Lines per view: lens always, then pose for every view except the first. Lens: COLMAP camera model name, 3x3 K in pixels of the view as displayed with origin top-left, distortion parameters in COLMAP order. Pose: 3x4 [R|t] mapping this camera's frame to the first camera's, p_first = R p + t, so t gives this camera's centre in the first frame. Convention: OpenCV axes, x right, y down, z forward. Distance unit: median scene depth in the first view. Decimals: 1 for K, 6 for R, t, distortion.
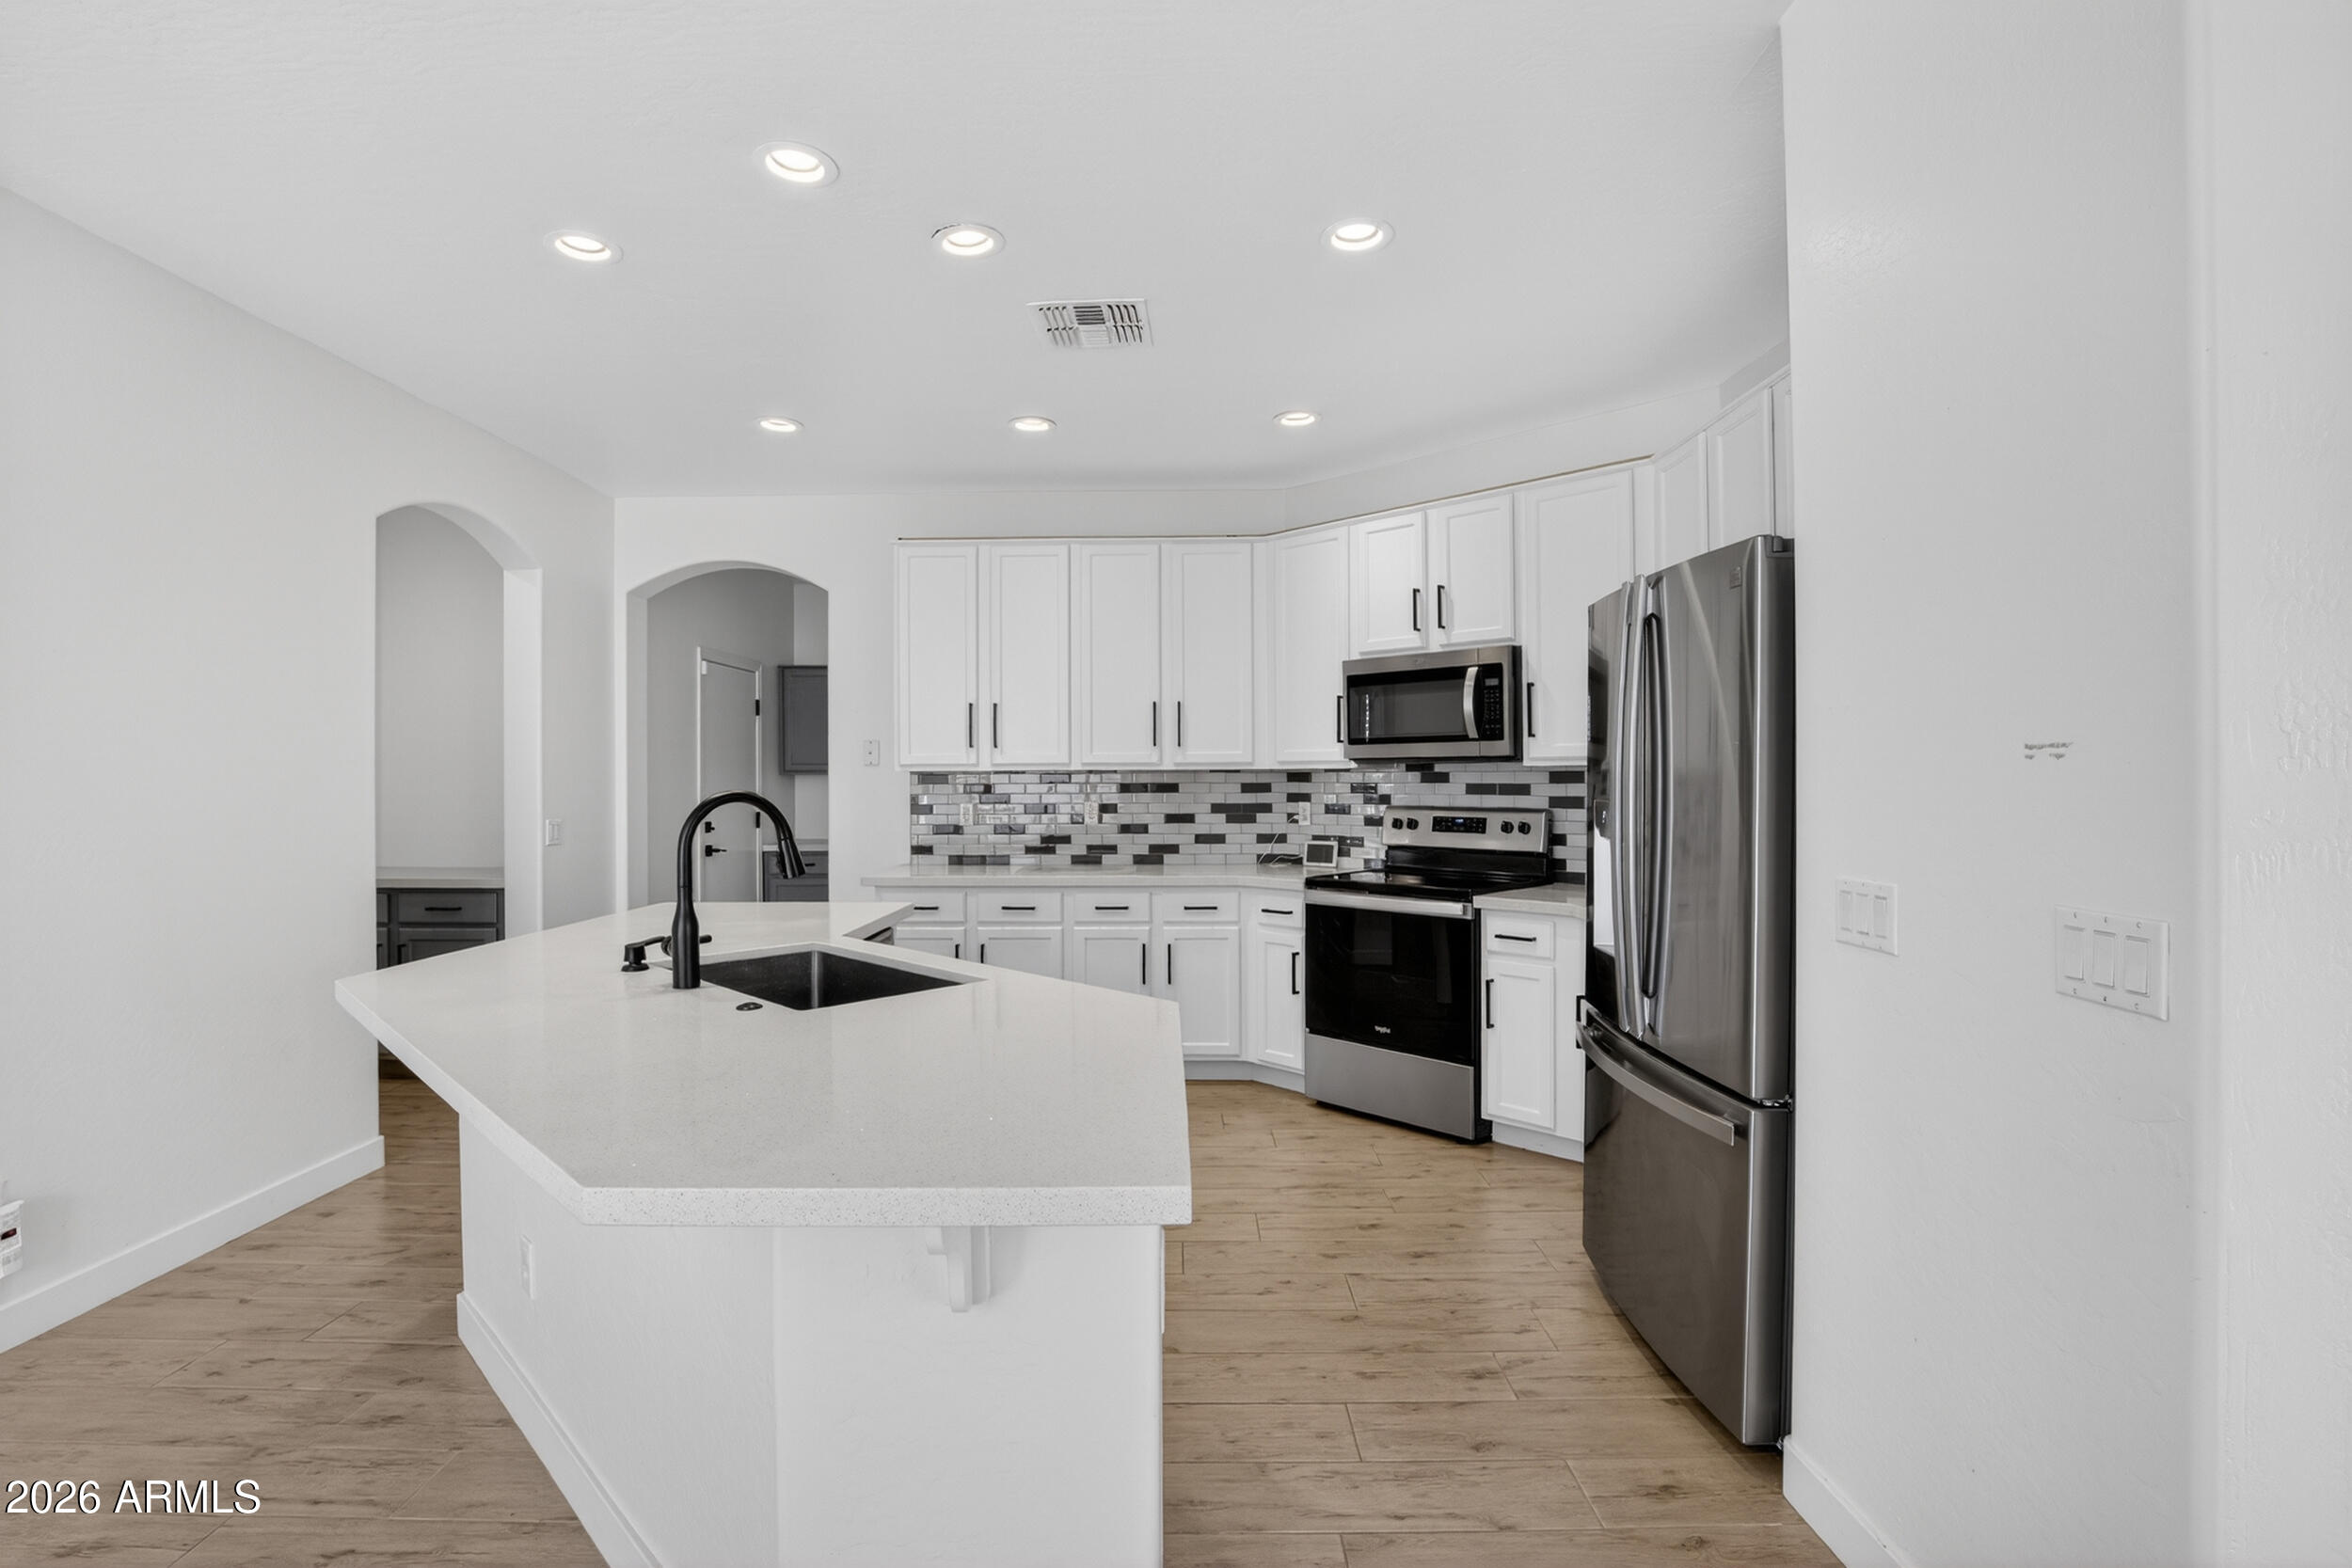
lens RADIAL K [[1091.2, 0, 1183.5], [0, 1091.2, 775.9], [0, 0, 1]] dist [-0.030085, 0.000871]
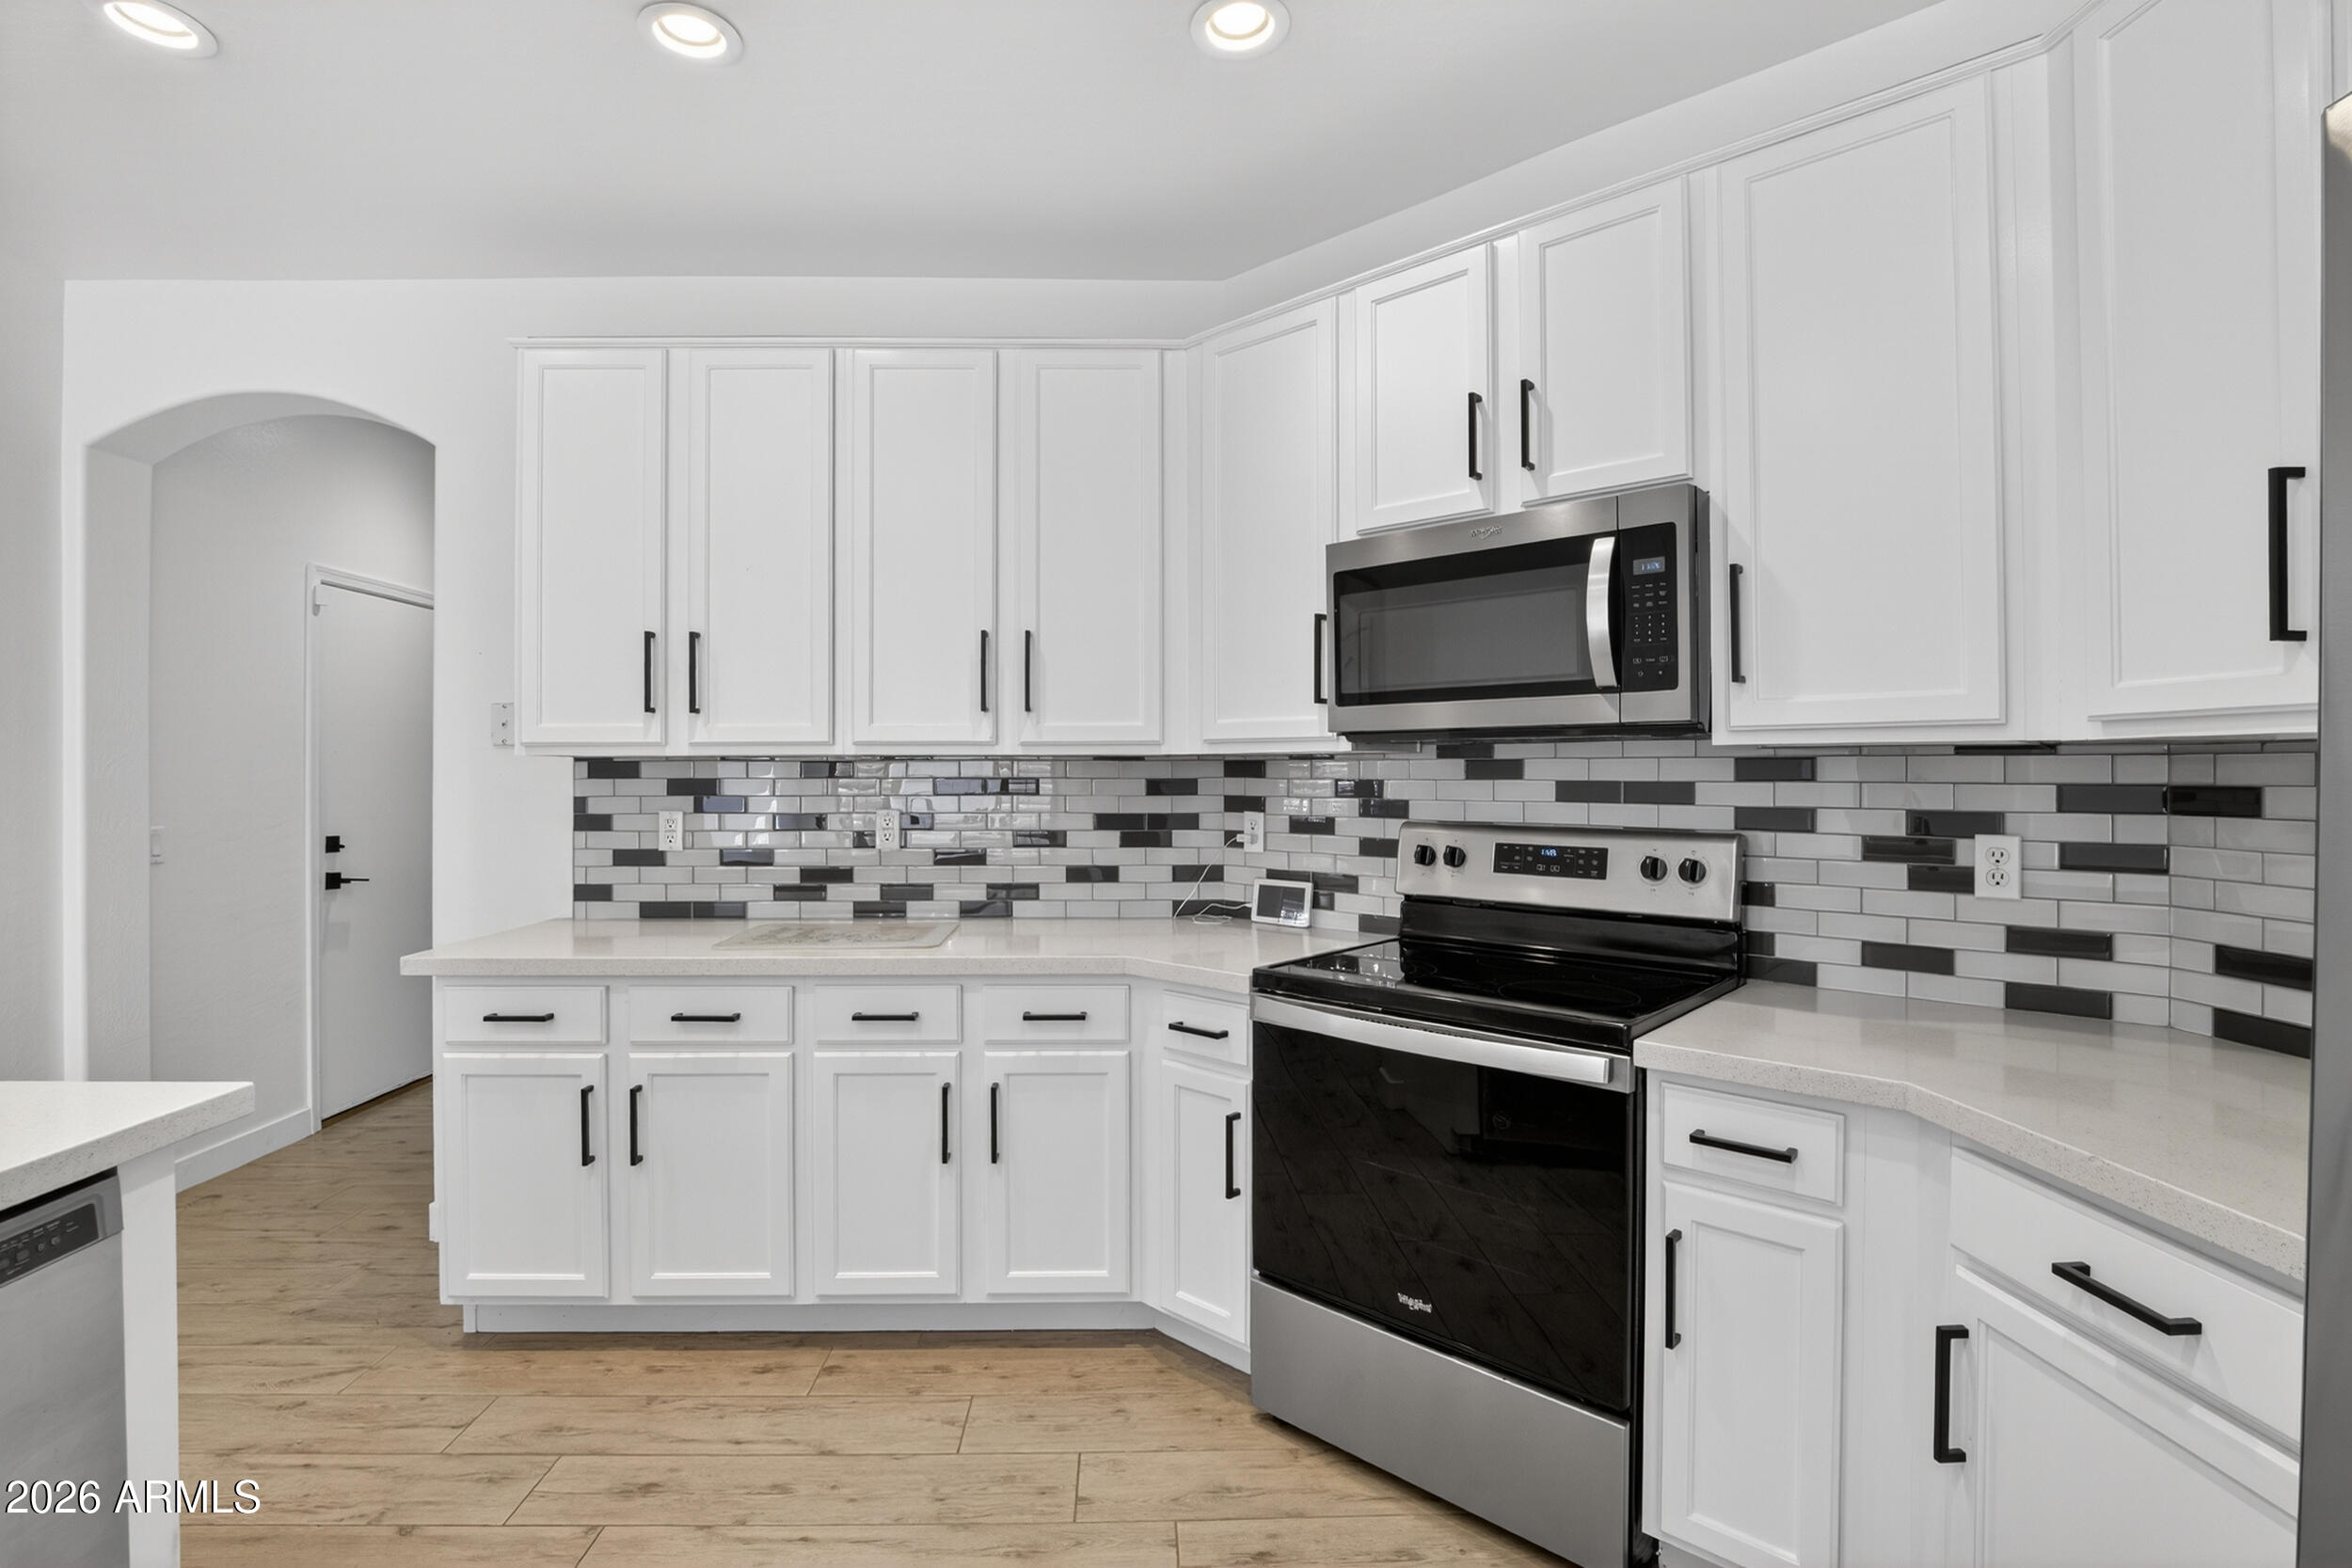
lens RADIAL K [[1091.2, 0, 1173.6], [0, 1091.2, 772.0], [0, 0, 1]] dist [-0.030085, 0.000871]
pose [[0.999496, 0.002679, 0.031638, 0.055265], [-0.002749, 0.999994, 0.002191, 0.001969], [-0.031632, -0.002277, 0.999497, 0.469006]]
